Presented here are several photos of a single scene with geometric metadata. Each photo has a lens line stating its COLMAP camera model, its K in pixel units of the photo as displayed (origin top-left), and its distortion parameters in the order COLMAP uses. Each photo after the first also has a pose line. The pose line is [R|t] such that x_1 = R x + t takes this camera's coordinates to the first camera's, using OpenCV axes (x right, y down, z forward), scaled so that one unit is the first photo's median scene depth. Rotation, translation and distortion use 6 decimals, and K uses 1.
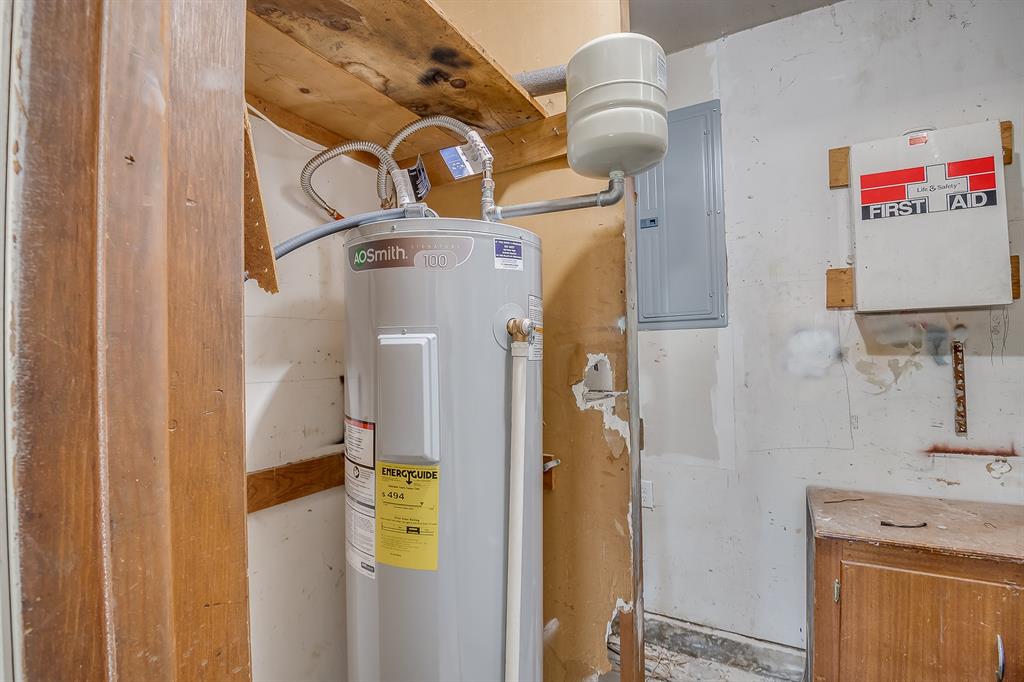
lens RADIAL K [[466.3, 0, 502.0], [0, 466.3, 345.0], [0, 0, 1]] dist [-0.008396, -0.015833]
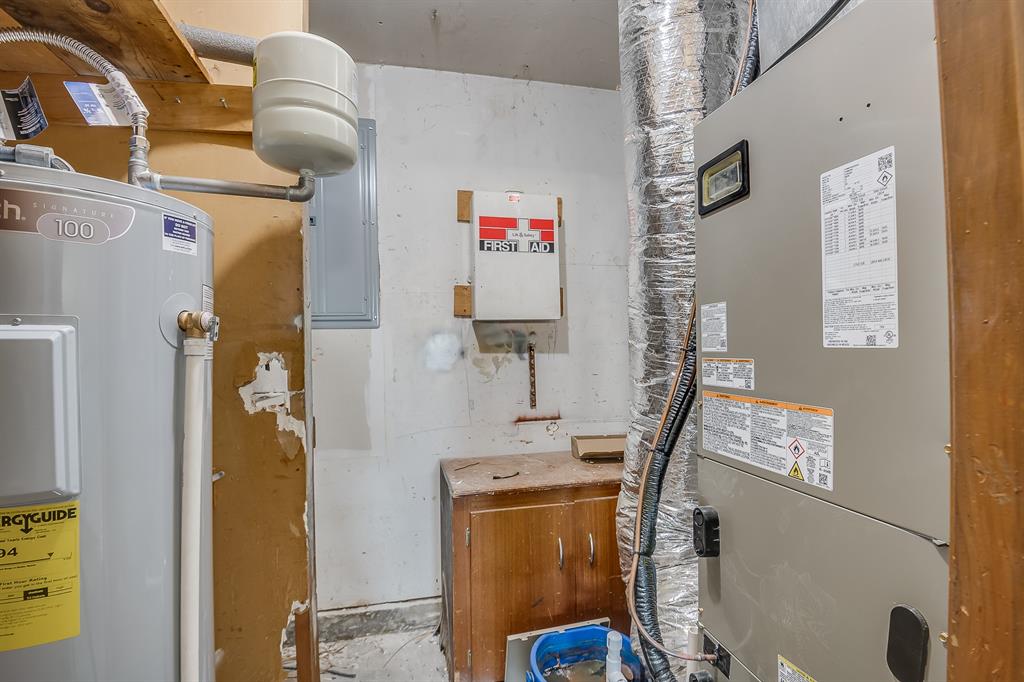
lens RADIAL K [[466.3, 0, 502.0], [0, 466.3, 345.0], [0, 0, 1]] dist [-0.008396, -0.015833]
pose [[0.723376, 0.007630, 0.690412, -0.104371], [-0.007688, 0.999966, -0.002996, 0.002626], [-0.690412, -0.003140, 0.723410, -0.008753]]
